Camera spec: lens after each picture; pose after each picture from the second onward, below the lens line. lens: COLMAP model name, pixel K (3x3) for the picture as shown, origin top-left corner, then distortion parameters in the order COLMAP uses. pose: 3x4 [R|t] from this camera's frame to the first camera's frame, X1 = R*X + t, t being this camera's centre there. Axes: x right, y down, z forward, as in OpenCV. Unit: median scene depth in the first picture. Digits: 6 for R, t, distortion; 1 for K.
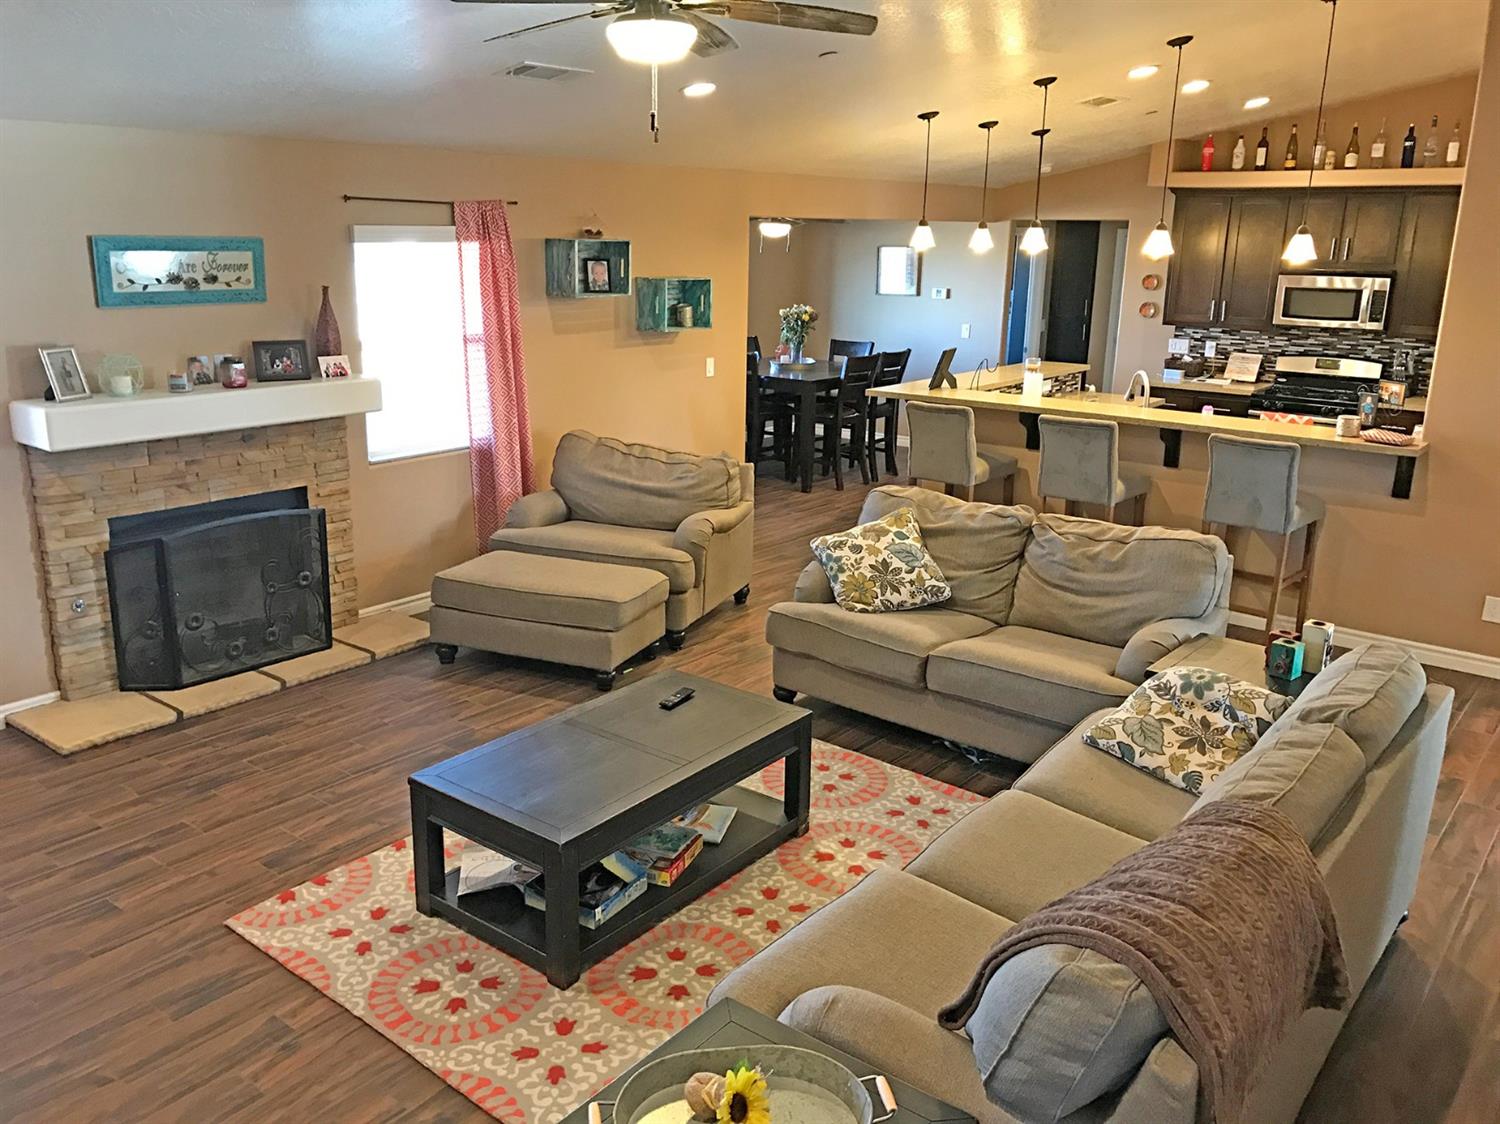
lens RADIAL K [[1301.3, 0, 750.0], [0, 1301.3, 562.0], [0, 0, 1]] dist [-0.003473, -0.002082]
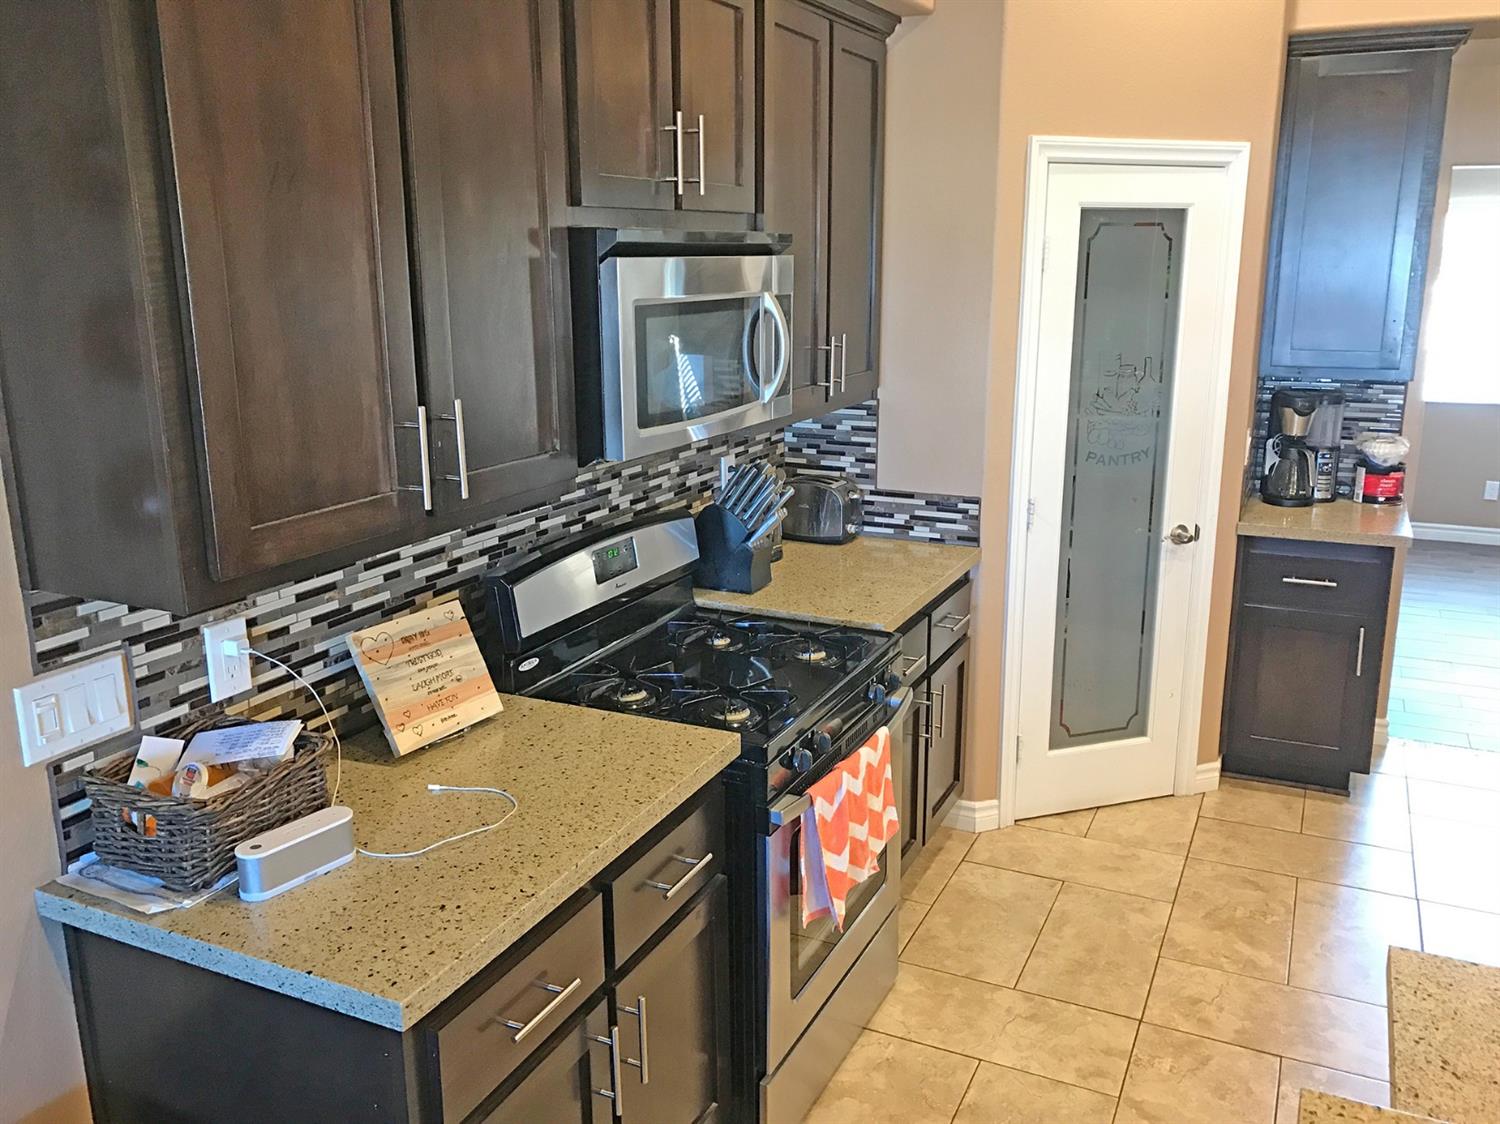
lens RADIAL K [[1236.0, 0, 750.0], [0, 1236.0, 562.0], [0, 0, 1]] dist [0.009596, 0.008129]
pose [[-0.212919, -0.249271, 0.944738, 0.159391], [0.248571, 0.921276, 0.299103, -0.212501], [-0.944922, 0.298519, -0.134196, 0.937363]]
